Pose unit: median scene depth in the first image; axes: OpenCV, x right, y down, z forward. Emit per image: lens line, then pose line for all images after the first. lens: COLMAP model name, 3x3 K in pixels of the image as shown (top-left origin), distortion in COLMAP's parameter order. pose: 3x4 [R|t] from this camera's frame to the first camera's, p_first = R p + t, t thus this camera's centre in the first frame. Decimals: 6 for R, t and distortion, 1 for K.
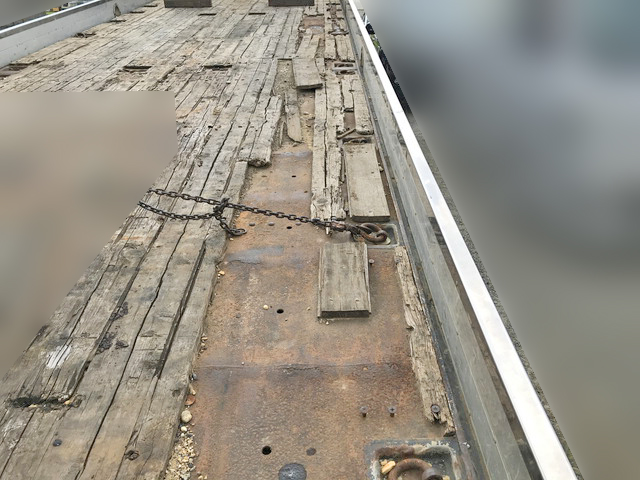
lens RADIAL K [[524.4, 0, 322.7], [0, 524.4, 232.8], [0, 0, 1]] dist [0.047972, -0.045225]
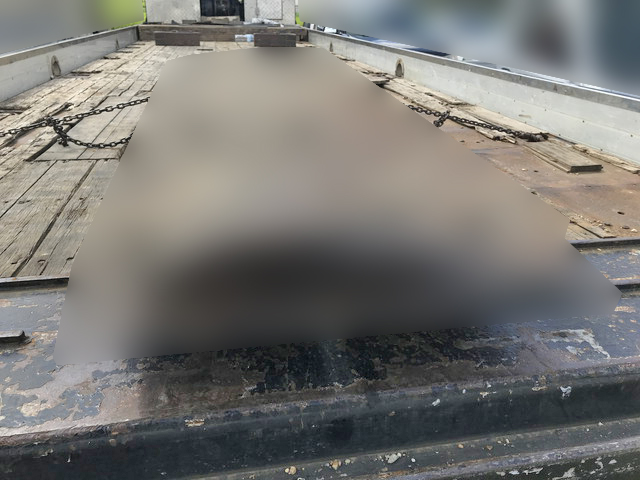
lens RADIAL K [[524.4, 0, 322.7], [0, 524.4, 232.8], [0, 0, 1]] dist [0.047972, -0.045225]
pose [[0.981766, -0.046622, 0.184290, -0.940229], [0.069578, 0.990317, -0.120133, 0.462392], [-0.176904, 0.130765, 0.975503, -0.220053]]
